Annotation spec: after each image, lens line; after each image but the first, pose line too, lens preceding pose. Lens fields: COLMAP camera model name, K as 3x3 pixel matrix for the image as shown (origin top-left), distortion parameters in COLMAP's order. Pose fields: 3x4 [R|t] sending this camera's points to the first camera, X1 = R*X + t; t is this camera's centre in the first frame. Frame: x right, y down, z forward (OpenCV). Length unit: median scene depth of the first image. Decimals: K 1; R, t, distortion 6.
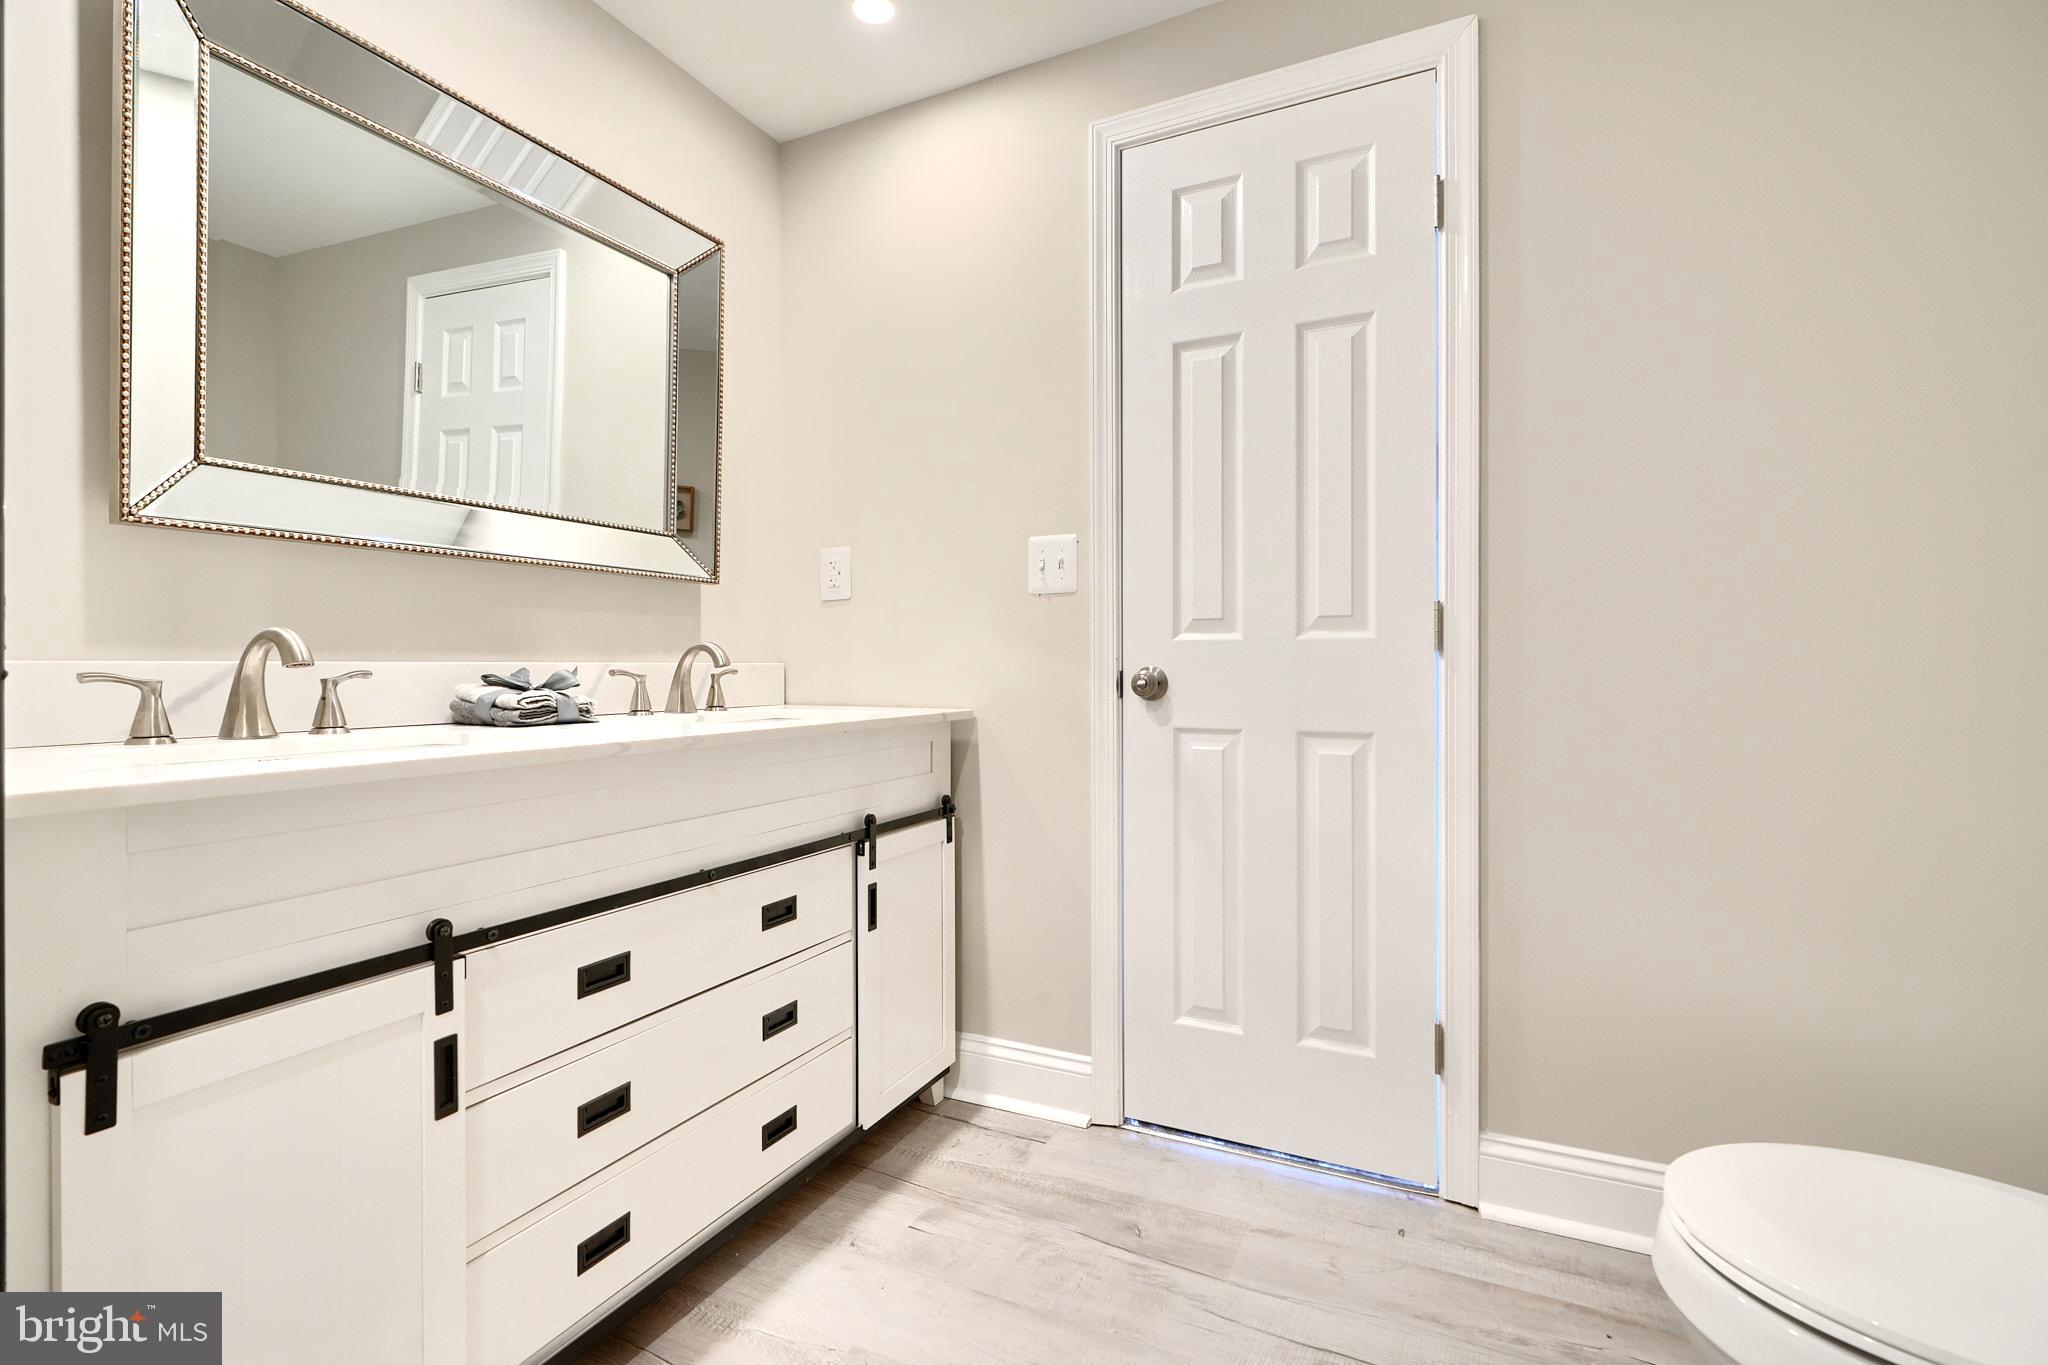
lens RADIAL K [[935.1, 0, 1016.2], [0, 935.1, 664.4], [0, 0, 1]] dist [0.000639, 0.000912]
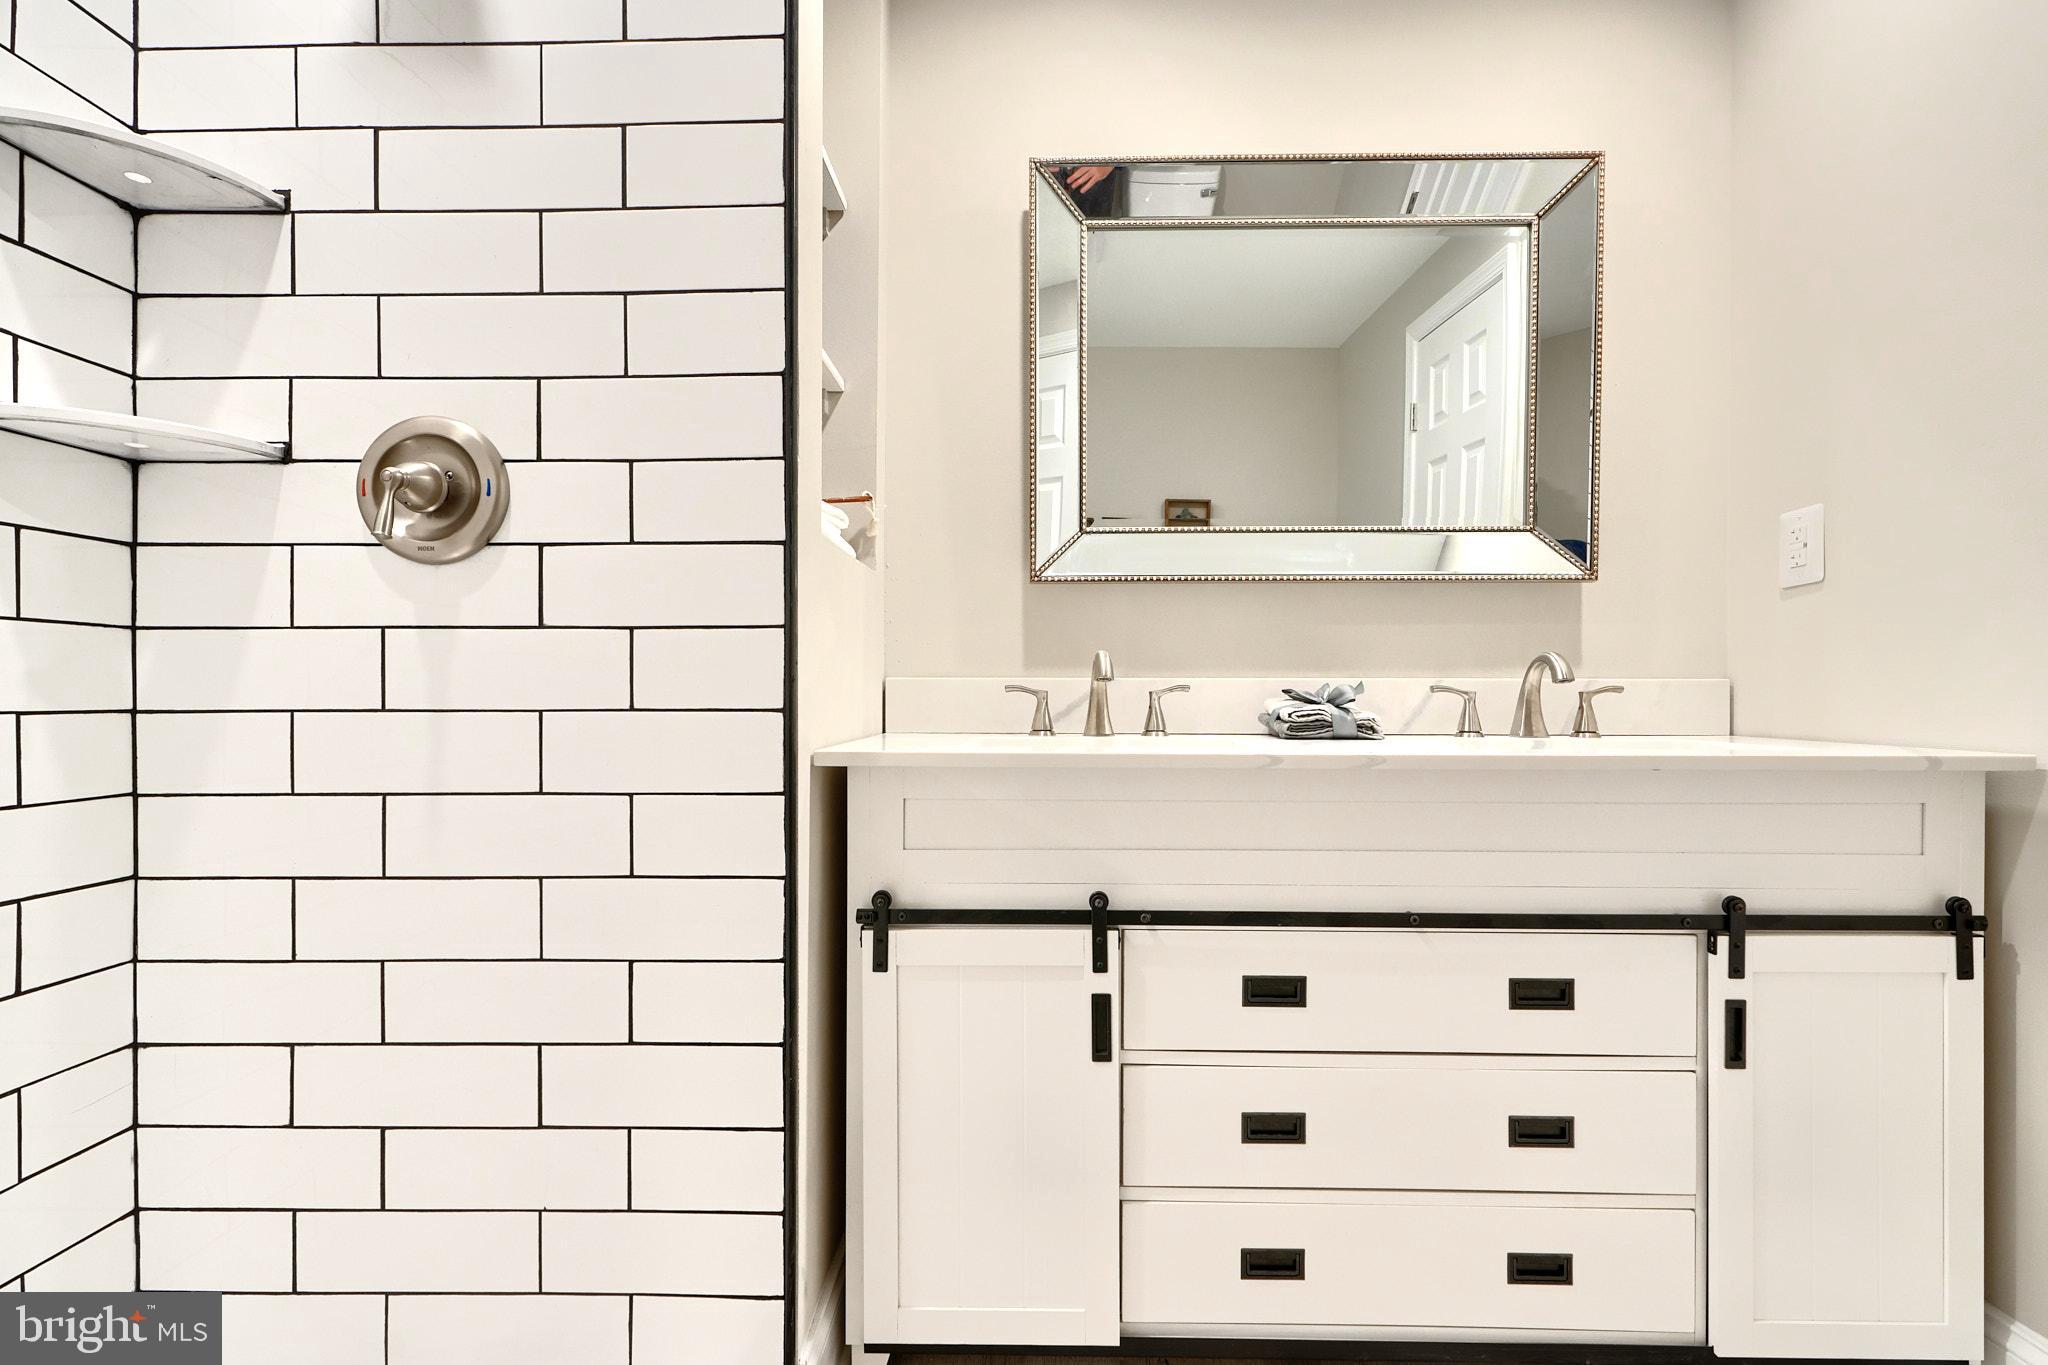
lens RADIAL K [[935.1, 0, 1018.3], [0, 935.1, 698.2], [0, 0, 1]] dist [0.000639, 0.000912]
pose [[0.423611, 0.004399, -0.905833, 0.262605], [-0.001069, 0.999990, 0.004357, 0.016000], [0.905843, -0.000878, 0.423612, 0.269915]]
